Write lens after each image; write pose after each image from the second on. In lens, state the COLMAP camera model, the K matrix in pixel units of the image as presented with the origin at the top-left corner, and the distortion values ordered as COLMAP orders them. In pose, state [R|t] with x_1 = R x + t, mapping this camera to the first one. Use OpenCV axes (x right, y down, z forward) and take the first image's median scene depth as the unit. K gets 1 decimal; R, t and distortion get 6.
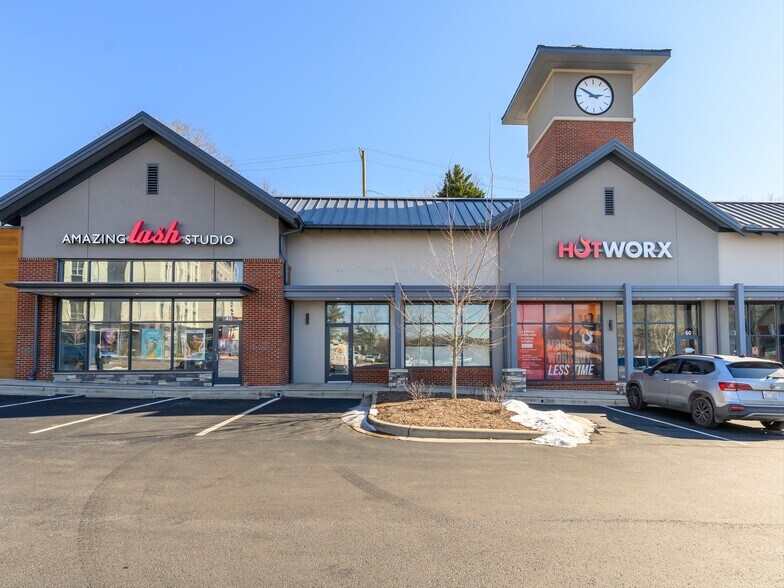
lens RADIAL K [[483.2, 0, 425.3], [0, 483.2, 295.0], [0, 0, 1]] dist [0.002003, 0.000491]
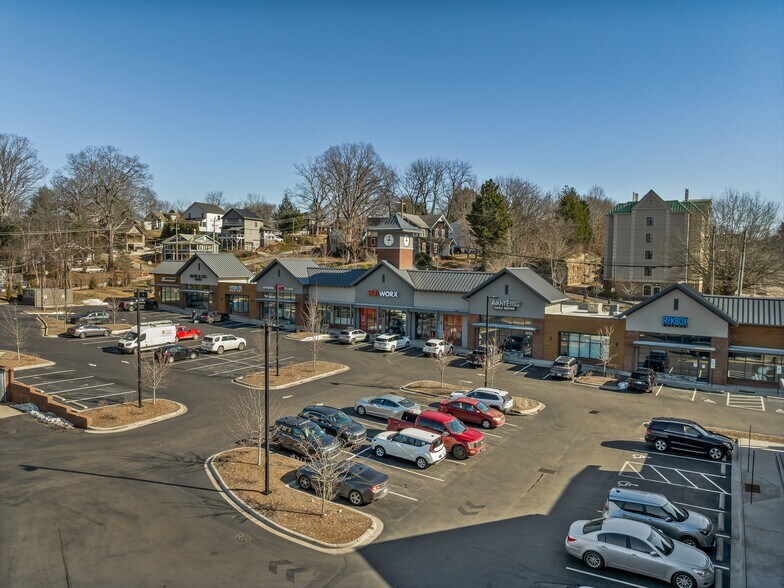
lens RADIAL K [[553.1, 0, 392.0], [0, 553.1, 294.0], [0, 0, 1]] dist [-0.032741, -0.003039]
pose [[0.803597, 0.065526, -0.591556, 2.711638], [-0.003069, 0.994364, 0.105976, -0.498443], [0.595166, -0.083346, 0.799269, -2.006695]]
